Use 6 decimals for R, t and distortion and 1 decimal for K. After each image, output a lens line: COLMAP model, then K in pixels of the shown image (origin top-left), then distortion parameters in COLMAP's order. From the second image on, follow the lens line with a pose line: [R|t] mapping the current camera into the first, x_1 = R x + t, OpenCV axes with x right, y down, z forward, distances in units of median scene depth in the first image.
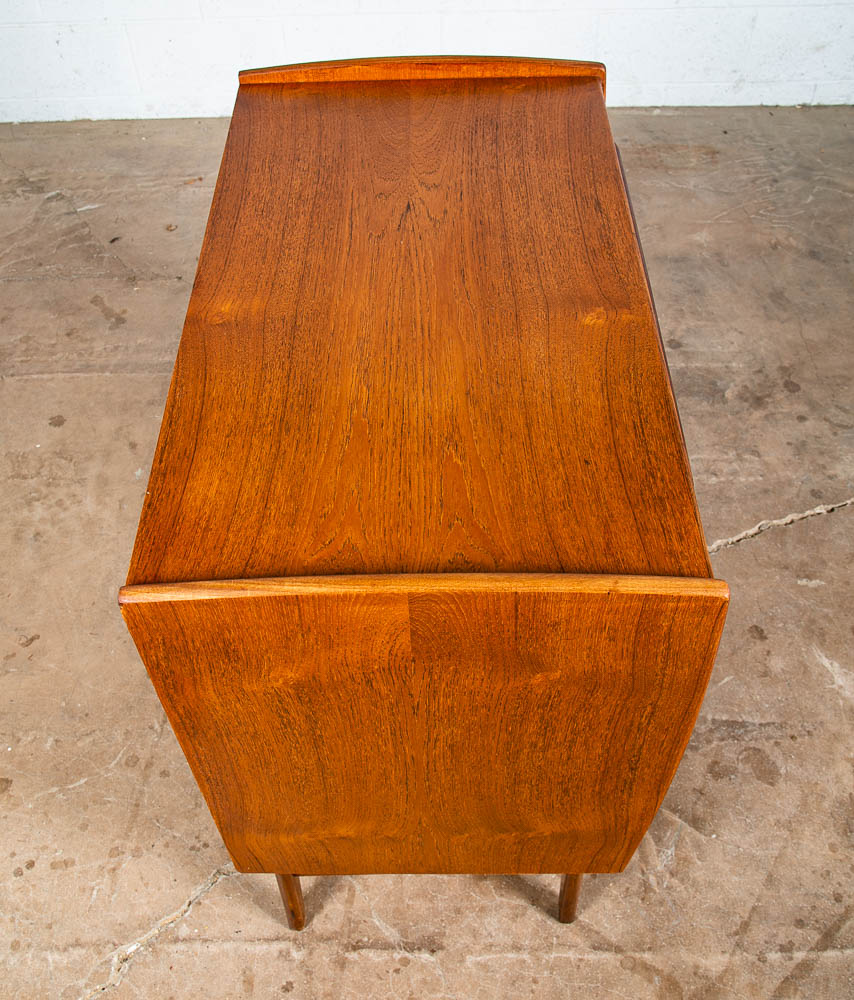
lens RADIAL K [[1011.9, 0, 423.9], [0, 1011.9, 482.2], [0, 0, 1]] dist [-0.033851, 0.000000]
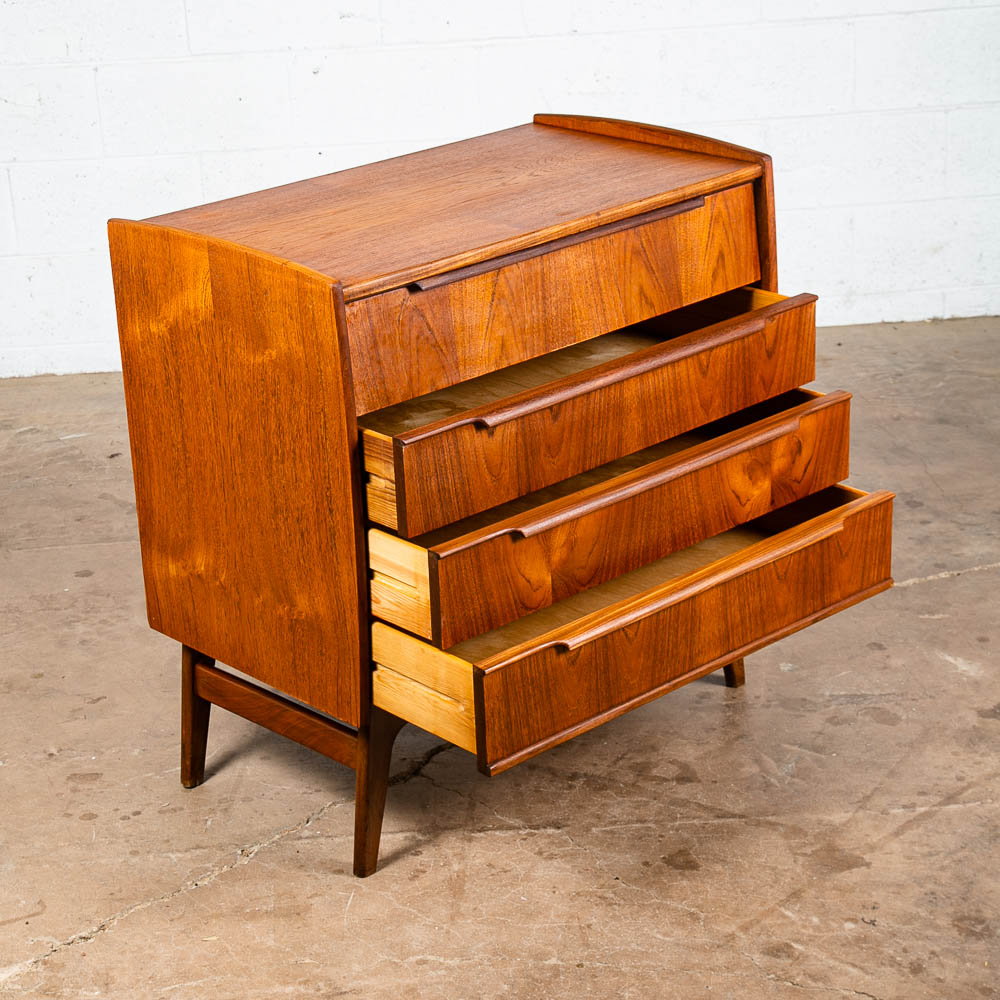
lens RADIAL K [[2305.4, 0, 490.4], [0, 2305.4, 508.3], [0, 0, 1]] dist [0.148141, 0.000000]
pose [[0.998097, -0.044158, 0.043039, -0.133451], [0.059280, 0.879276, -0.472610, 1.181465], [-0.016974, 0.474262, 0.880220, -1.097092]]
